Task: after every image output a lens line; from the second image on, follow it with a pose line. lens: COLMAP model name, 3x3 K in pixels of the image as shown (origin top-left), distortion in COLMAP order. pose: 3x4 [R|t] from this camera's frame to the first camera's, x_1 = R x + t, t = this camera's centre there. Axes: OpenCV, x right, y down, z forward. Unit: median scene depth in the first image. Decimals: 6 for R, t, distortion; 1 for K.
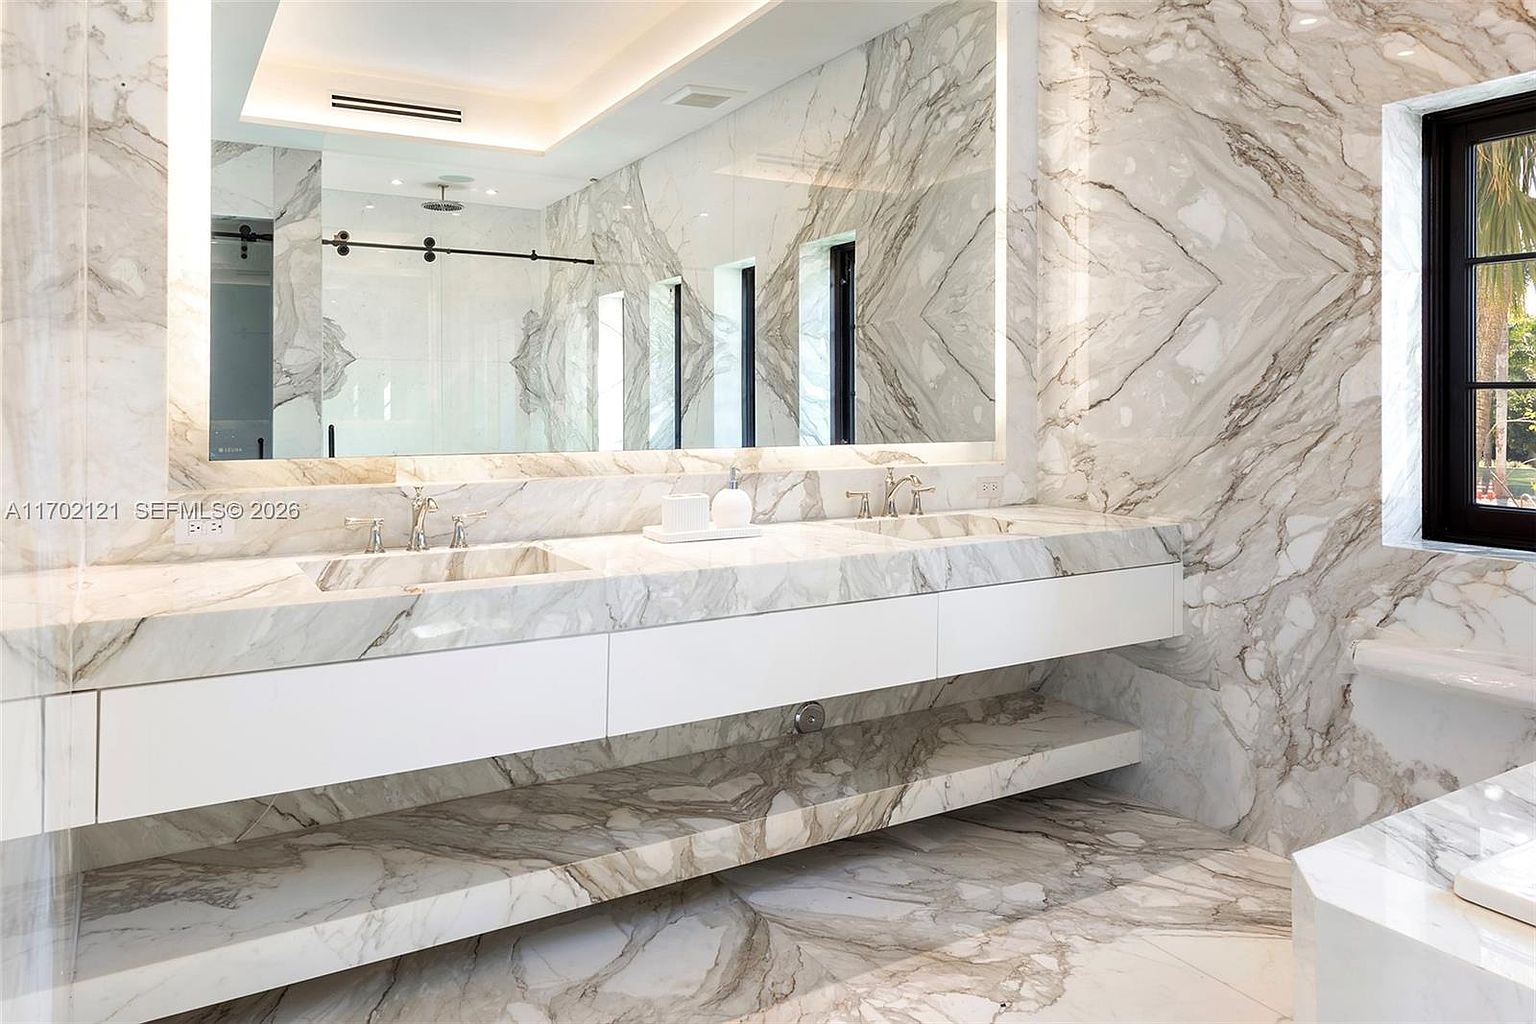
lens RADIAL K [[1037.3, 0, 814.2], [0, 1037.3, 391.2], [0, 0, 1]] dist [0.054010, -0.048643]
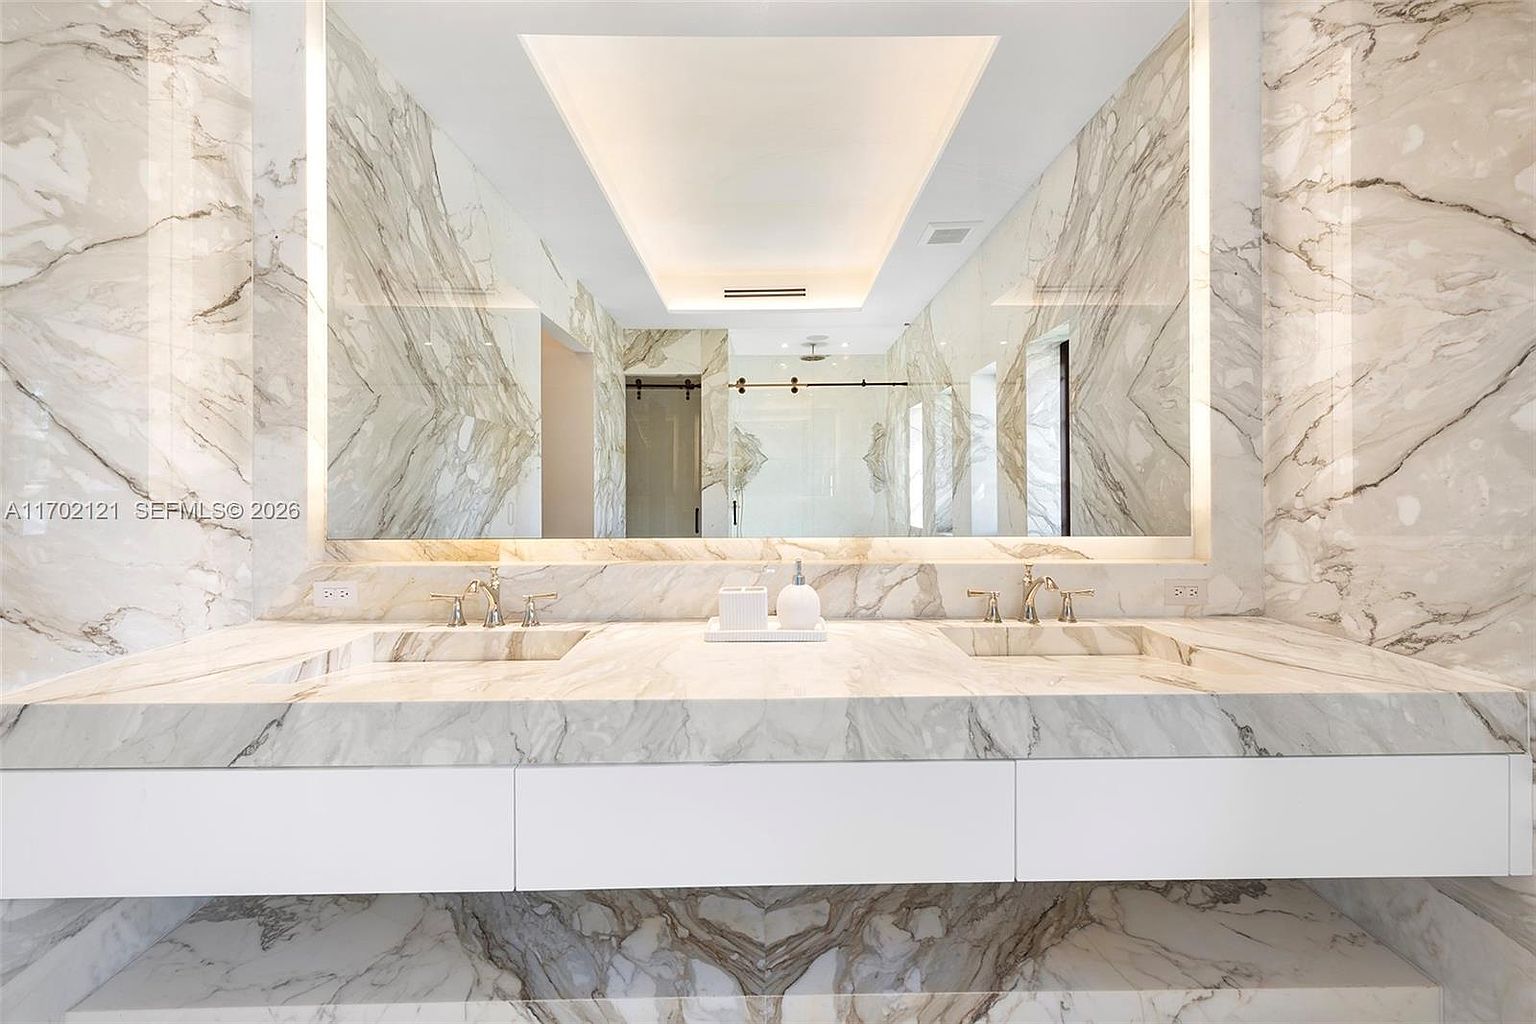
lens RADIAL K [[610.6, 0, 803.4], [0, 610.6, 477.9], [0, 0, 1]] dist [0.021547, -0.007358]
pose [[0.857582, -0.008032, -0.514284, 0.179479], [0.008215, 0.999964, -0.001918, 0.001148], [0.514281, -0.002580, 0.857618, 0.481087]]
